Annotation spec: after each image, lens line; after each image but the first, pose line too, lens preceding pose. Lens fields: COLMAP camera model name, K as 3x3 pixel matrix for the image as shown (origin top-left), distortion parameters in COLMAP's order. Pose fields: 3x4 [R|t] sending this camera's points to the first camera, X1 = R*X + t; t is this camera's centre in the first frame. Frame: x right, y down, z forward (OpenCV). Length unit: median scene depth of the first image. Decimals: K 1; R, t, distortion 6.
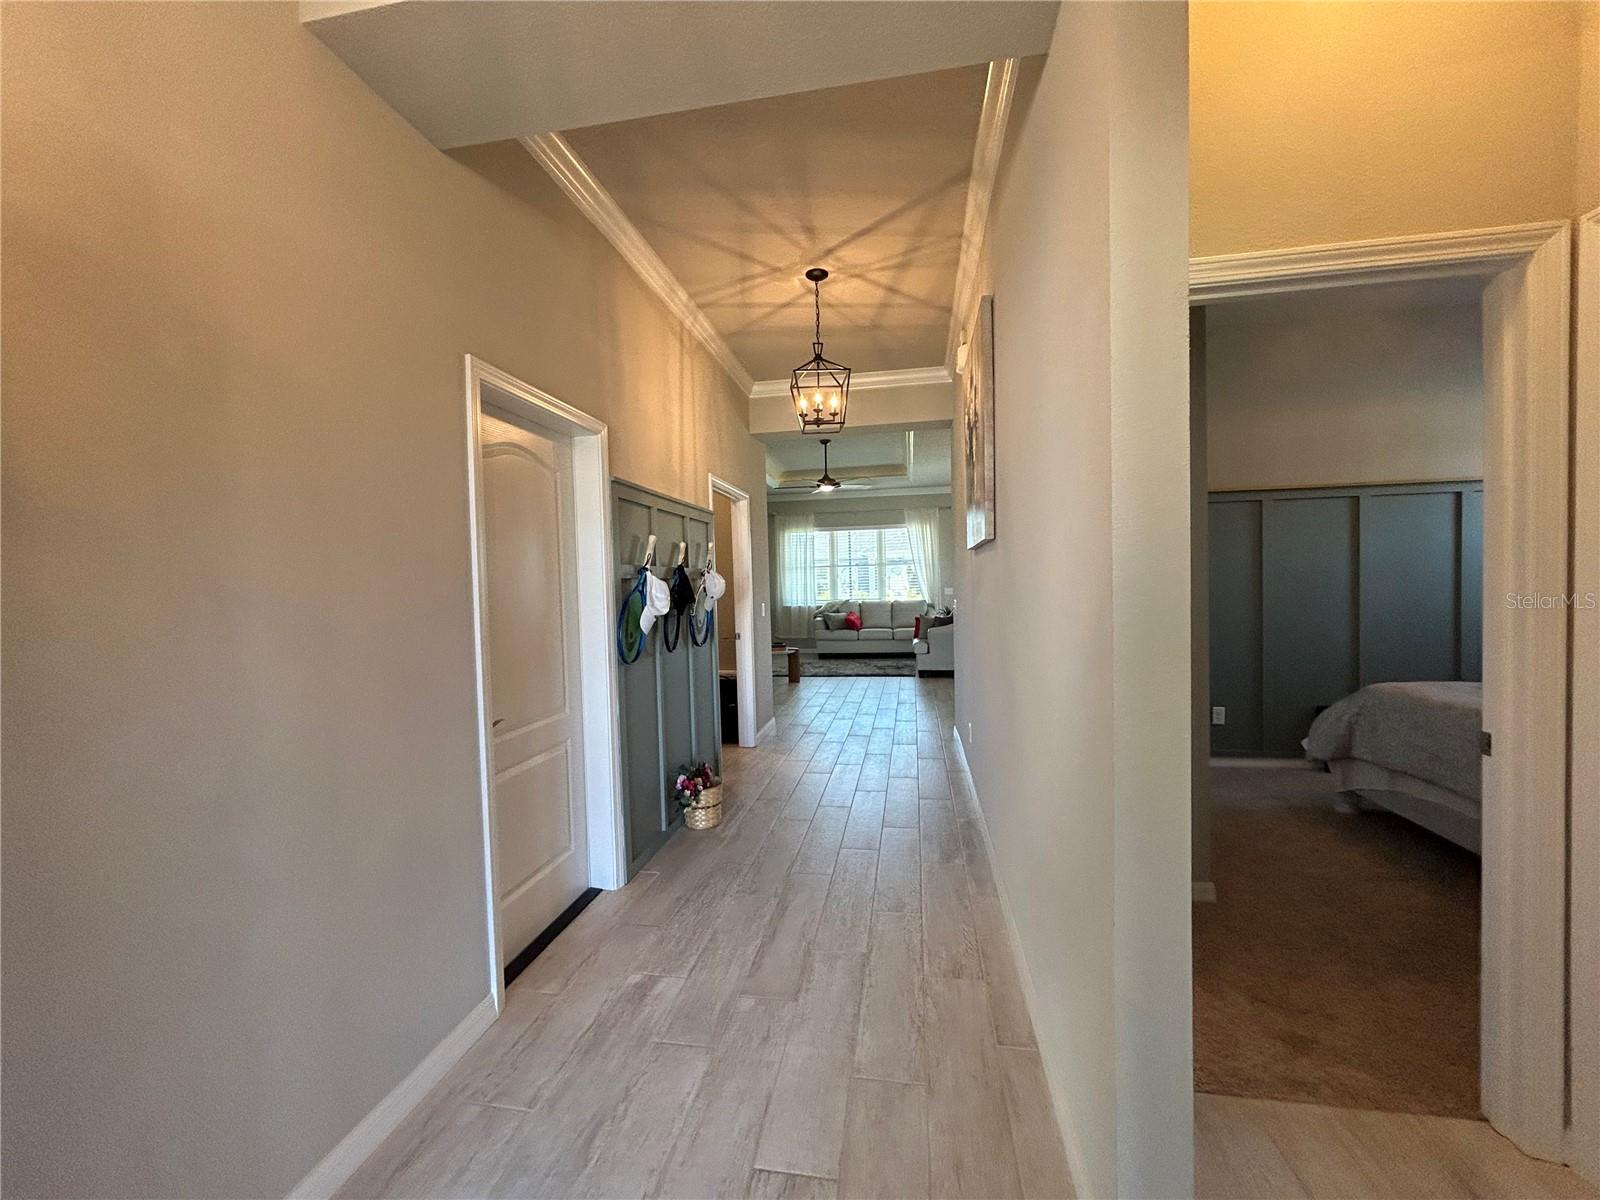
lens RADIAL K [[646.7, 0, 797.9], [0, 646.7, 602.2], [0, 0, 1]] dist [0.000775, 0.000609]
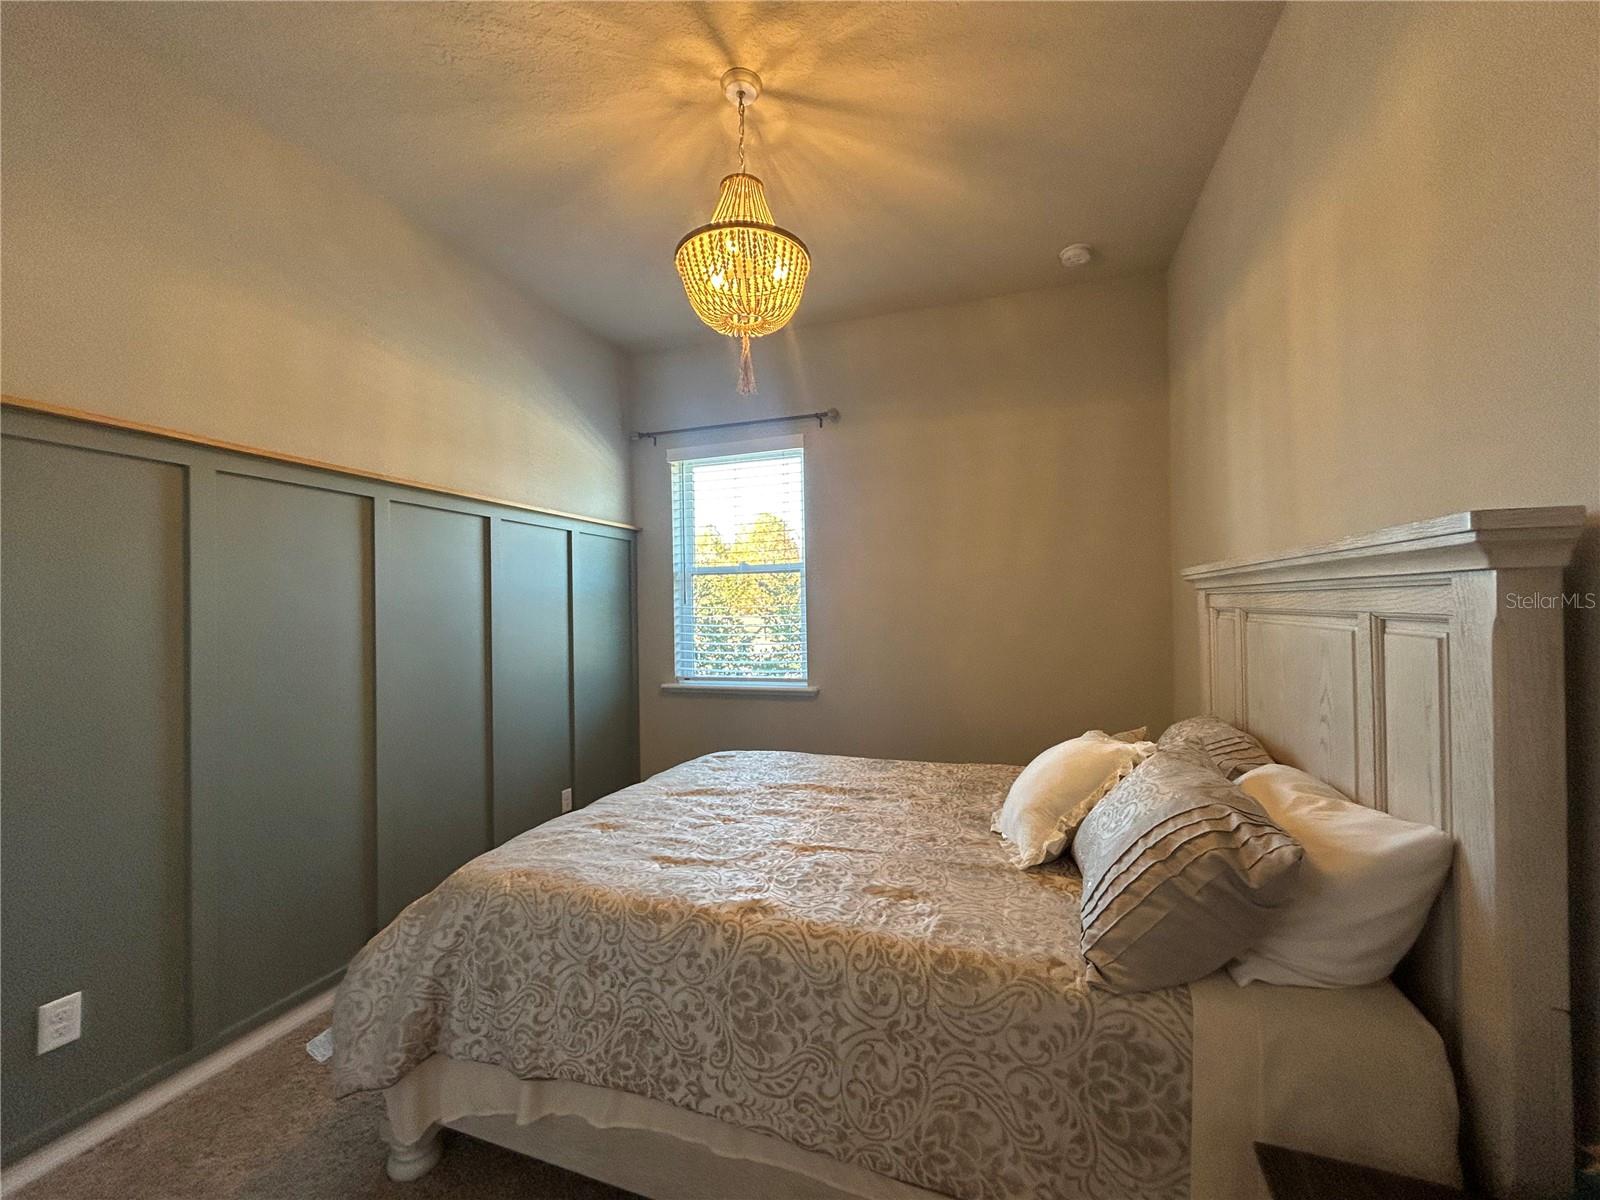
lens RADIAL K [[634.5, 0, 823.9], [0, 634.5, 600.8], [0, 0, 1]] dist [-0.000737, -0.000019]
pose [[0.141495, 0.026135, 0.989594, 0.358132], [0.041511, 0.998616, -0.032309, -0.034701], [-0.989068, 0.045650, 0.140214, 0.522278]]
